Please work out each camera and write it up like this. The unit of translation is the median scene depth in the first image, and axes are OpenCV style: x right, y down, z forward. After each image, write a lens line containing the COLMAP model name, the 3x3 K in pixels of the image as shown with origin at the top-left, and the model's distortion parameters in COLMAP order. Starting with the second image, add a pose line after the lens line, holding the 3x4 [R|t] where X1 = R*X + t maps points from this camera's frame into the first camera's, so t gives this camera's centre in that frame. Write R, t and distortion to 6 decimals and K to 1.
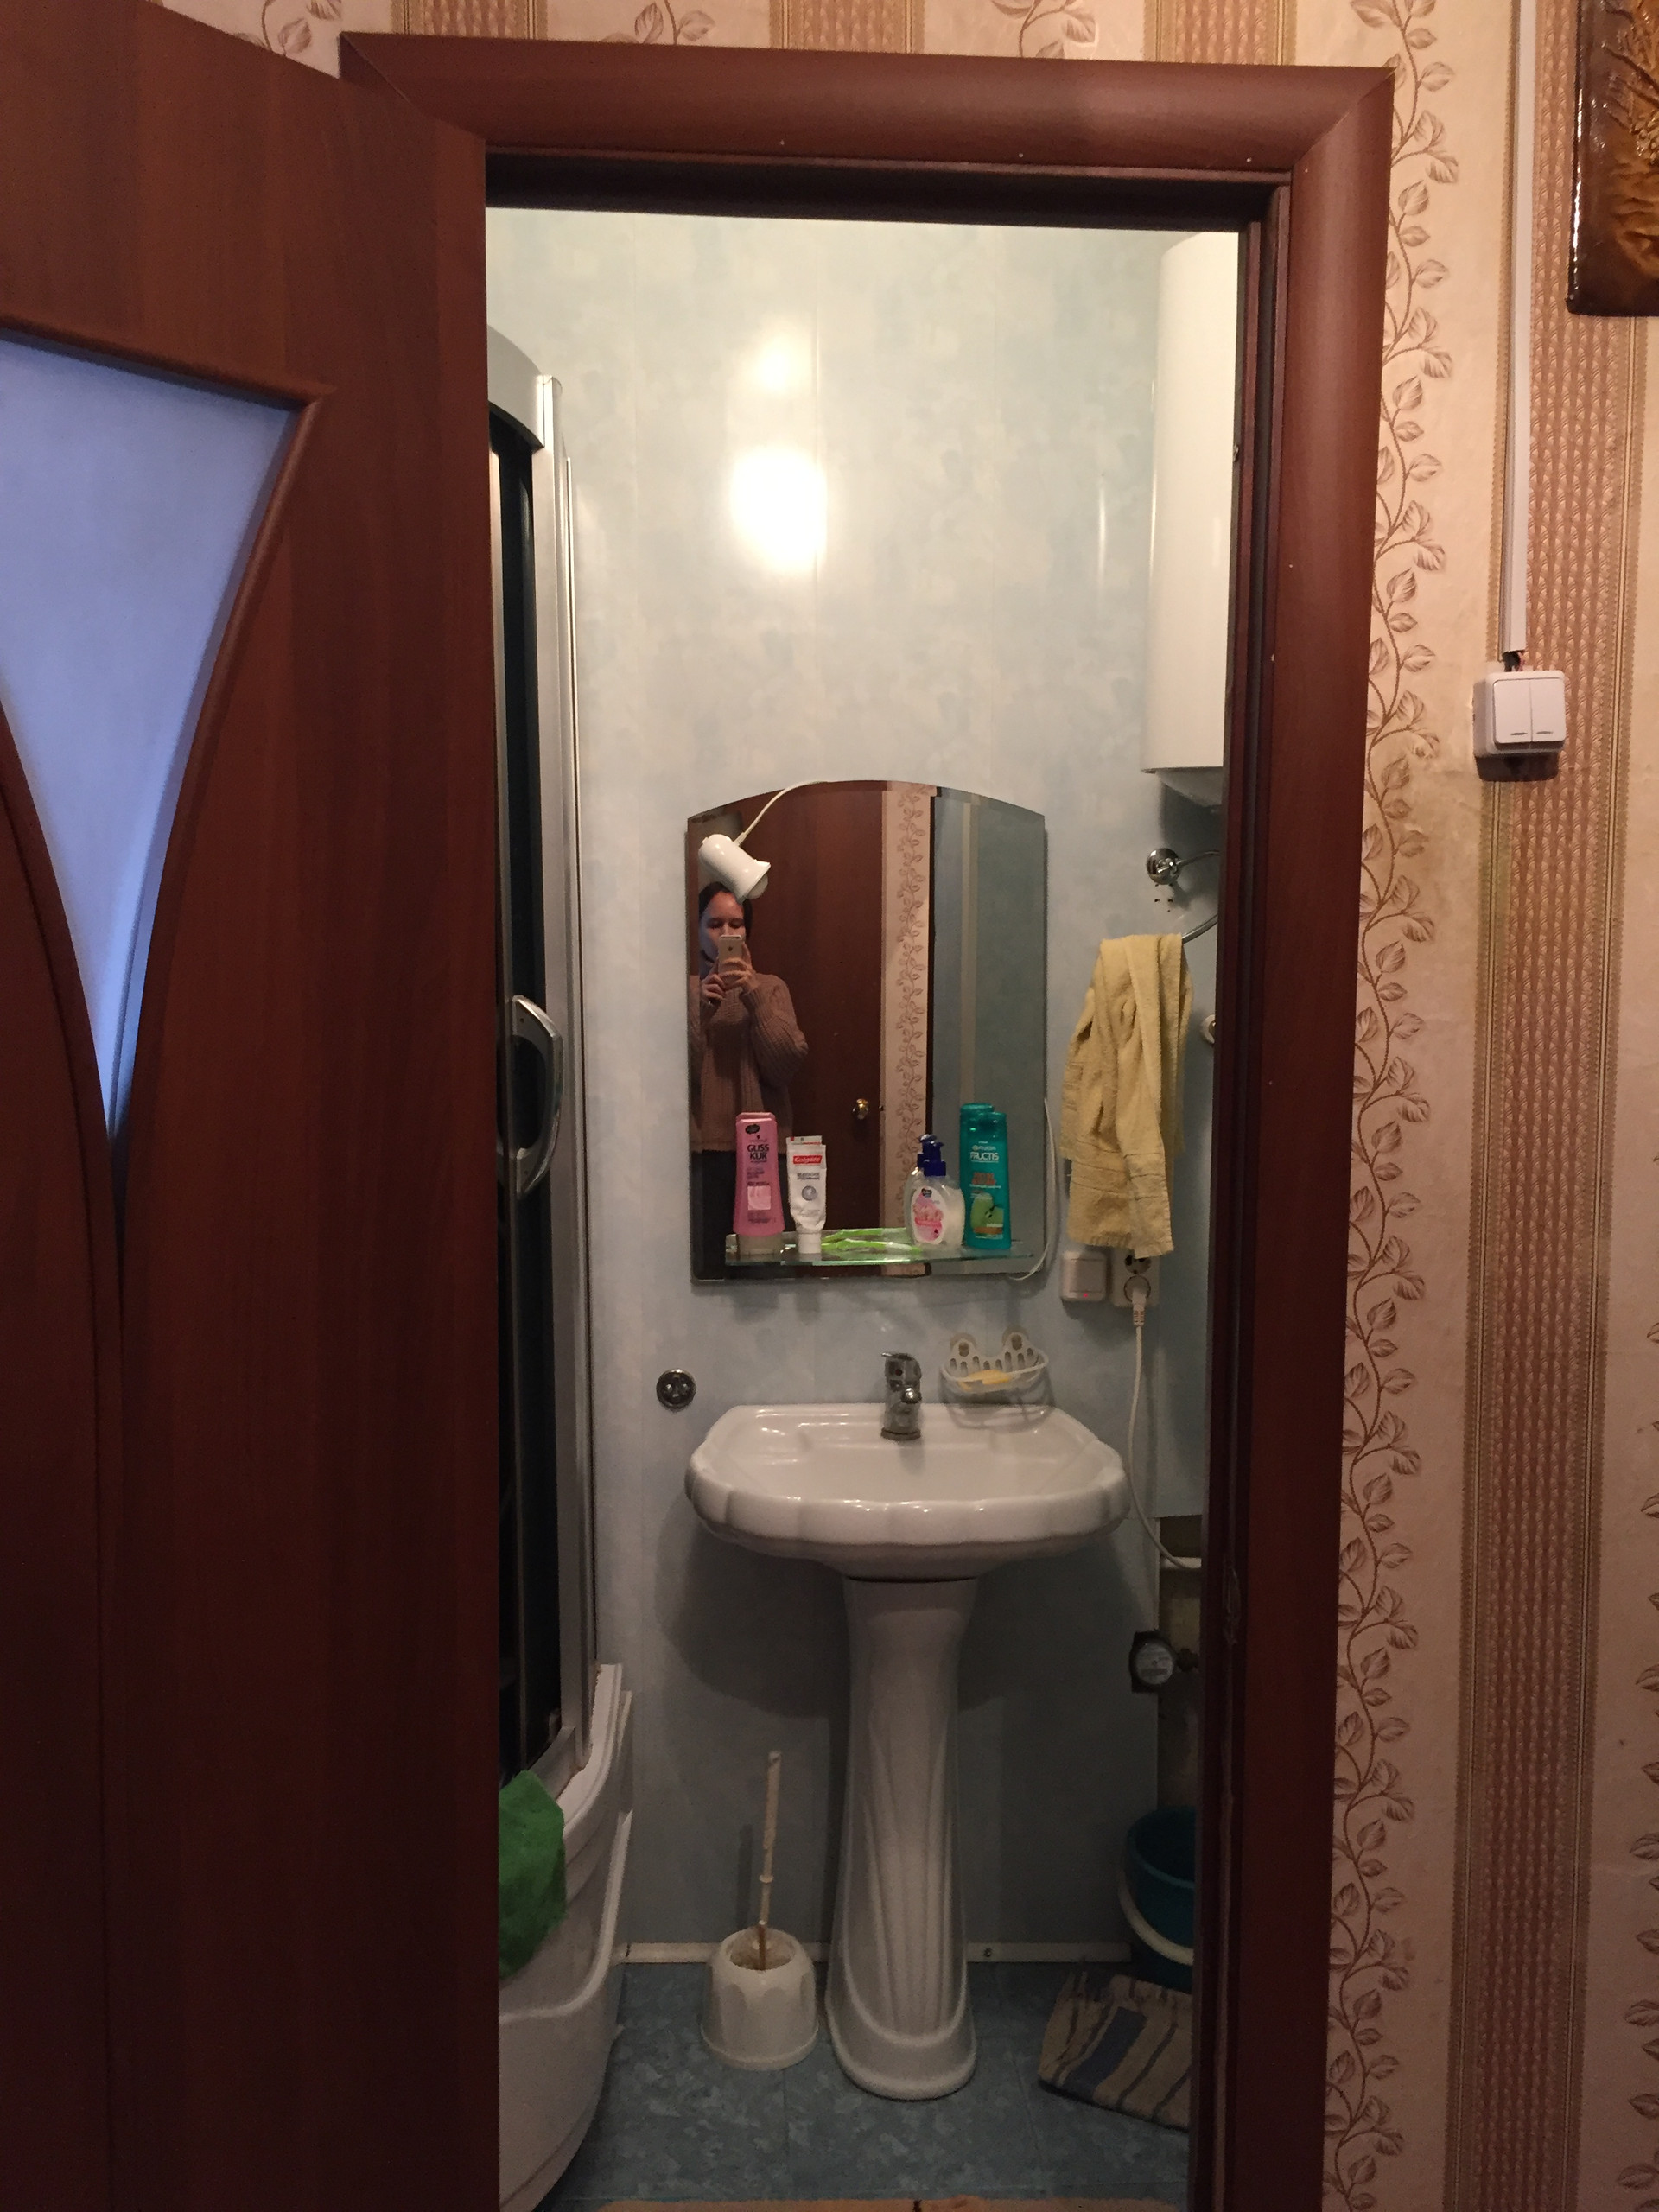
lens RADIAL K [[1913.6, 0, 829.5], [0, 1913.6, 1106.0], [0, 0, 1]] dist [0.123813, -0.191482]
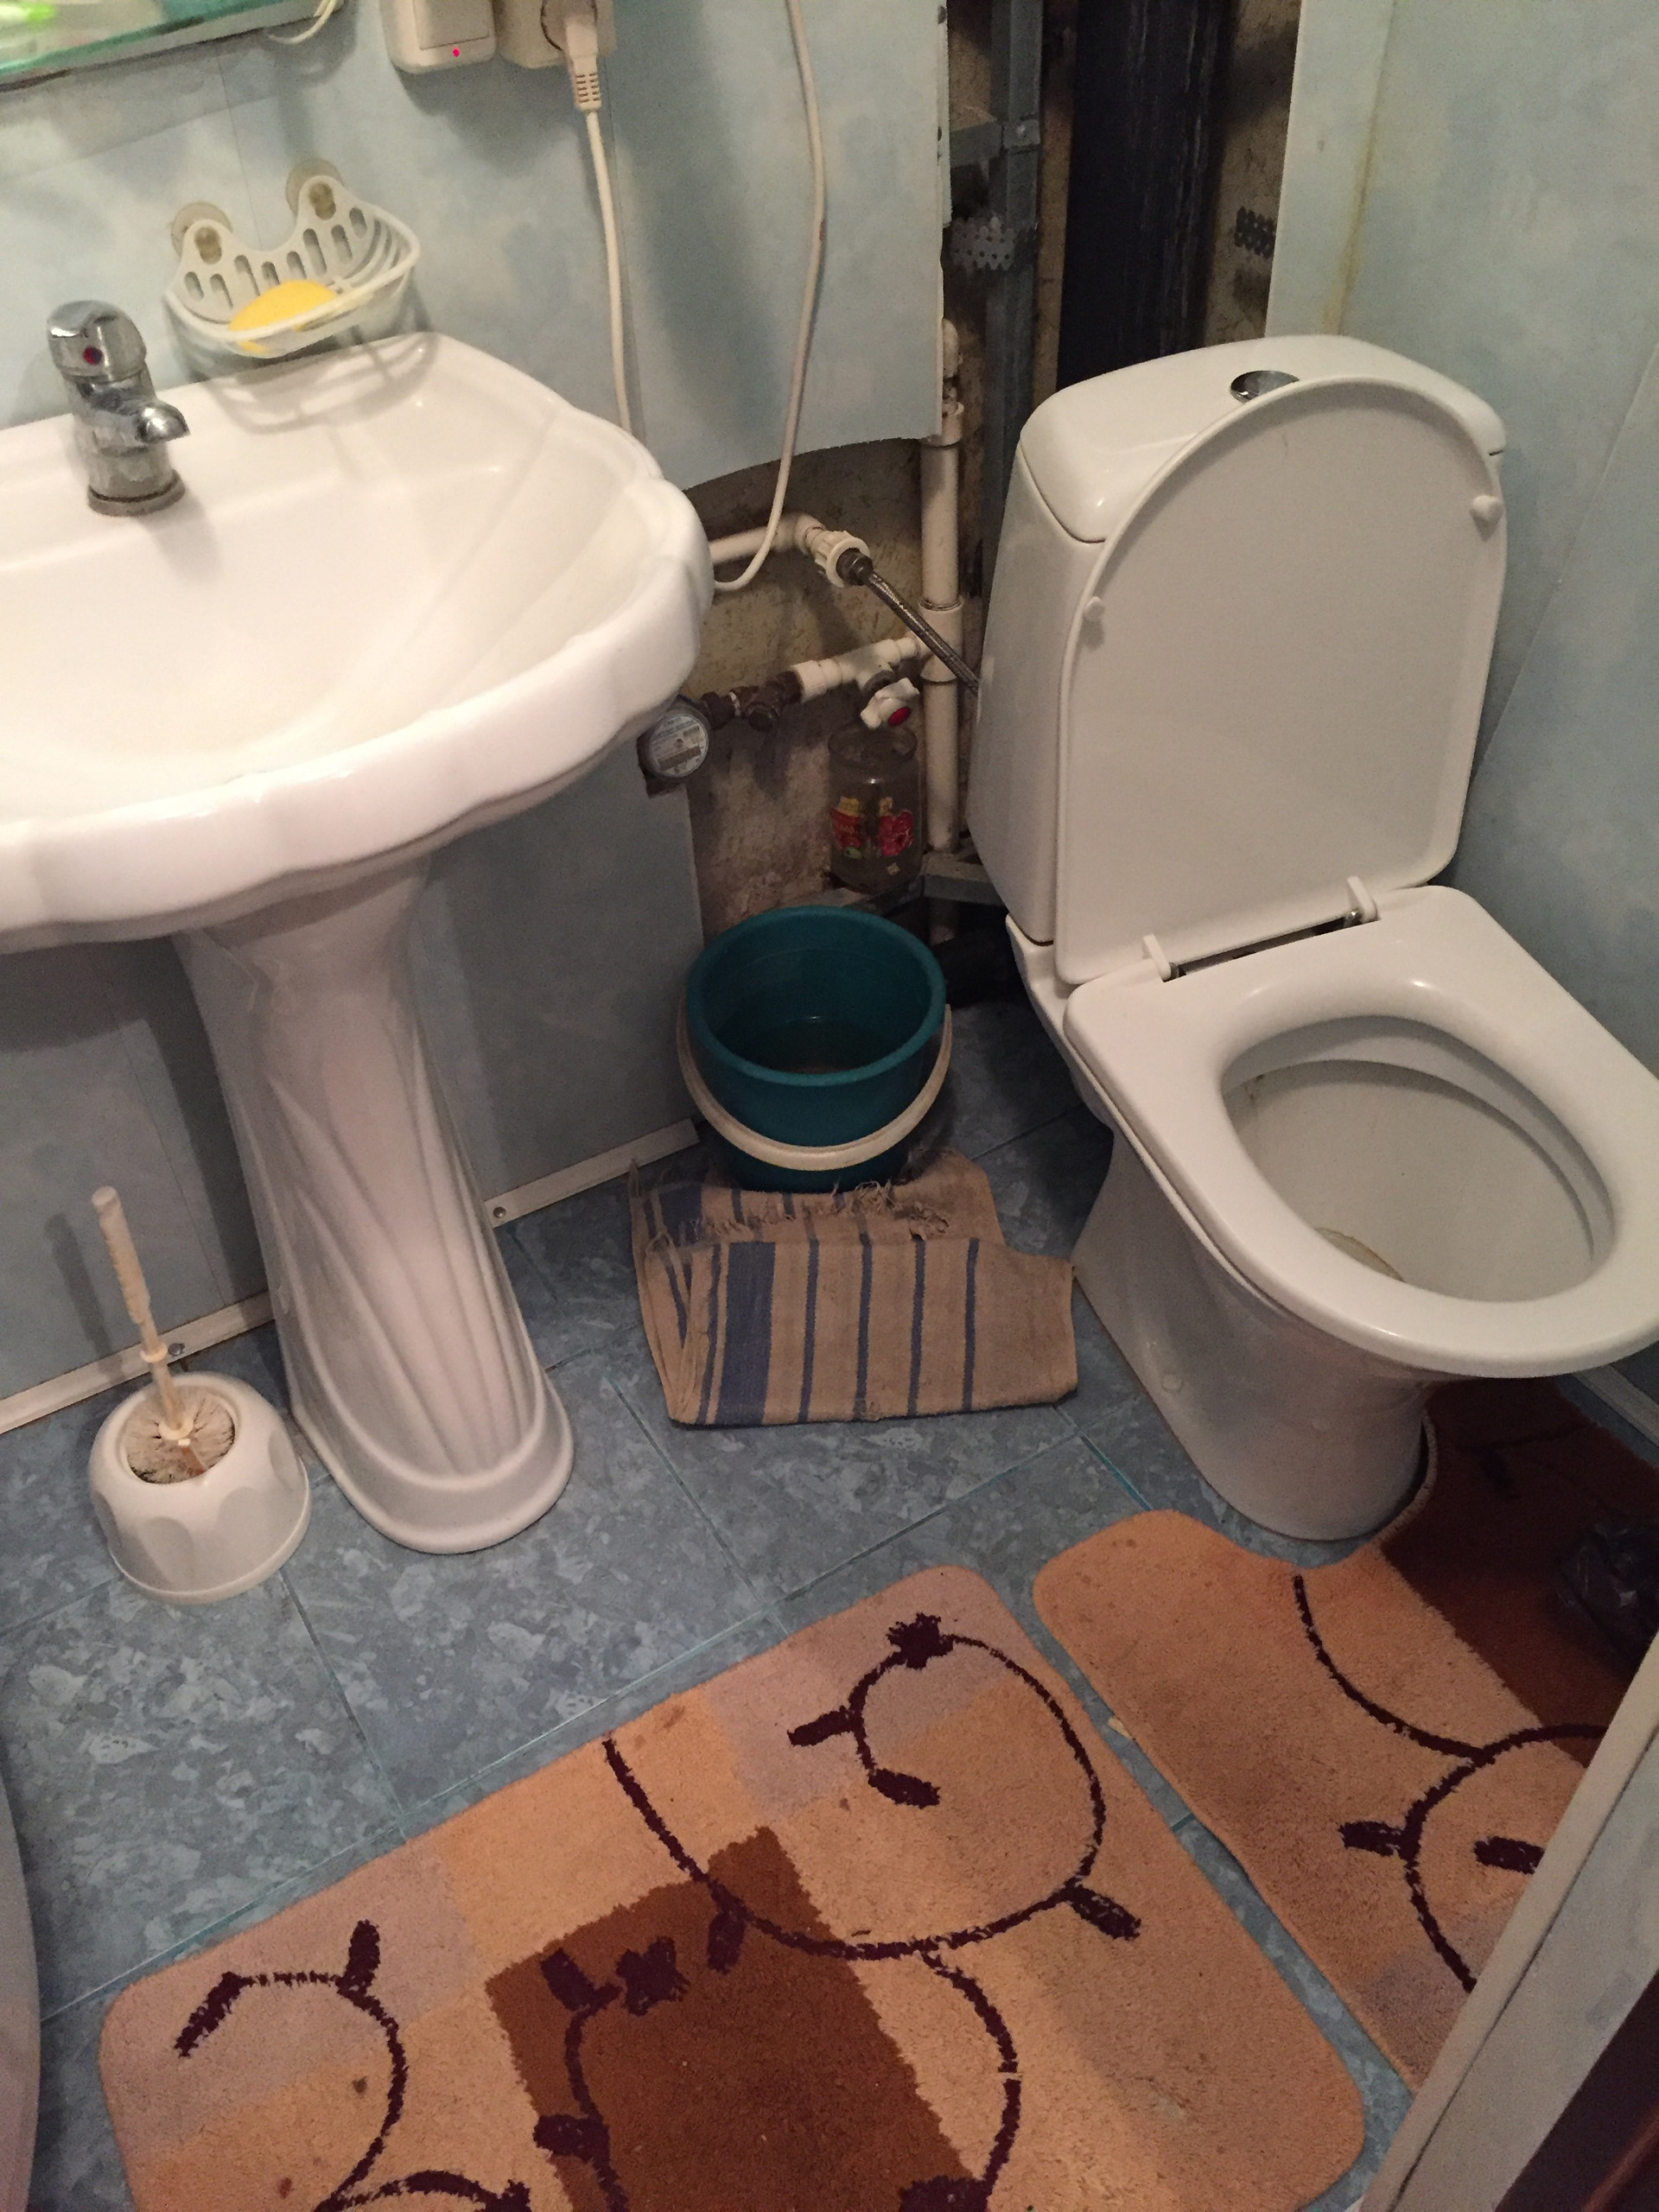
lens RADIAL K [[1913.6, 0, 829.5], [0, 1913.6, 1106.0], [0, 0, 1]] dist [0.123813, -0.191482]
pose [[0.880136, -0.352531, 0.317934, -0.013590], [0.078533, 0.768625, 0.634861, 0.010132], [-0.468180, -0.533796, 0.704180, 0.532122]]
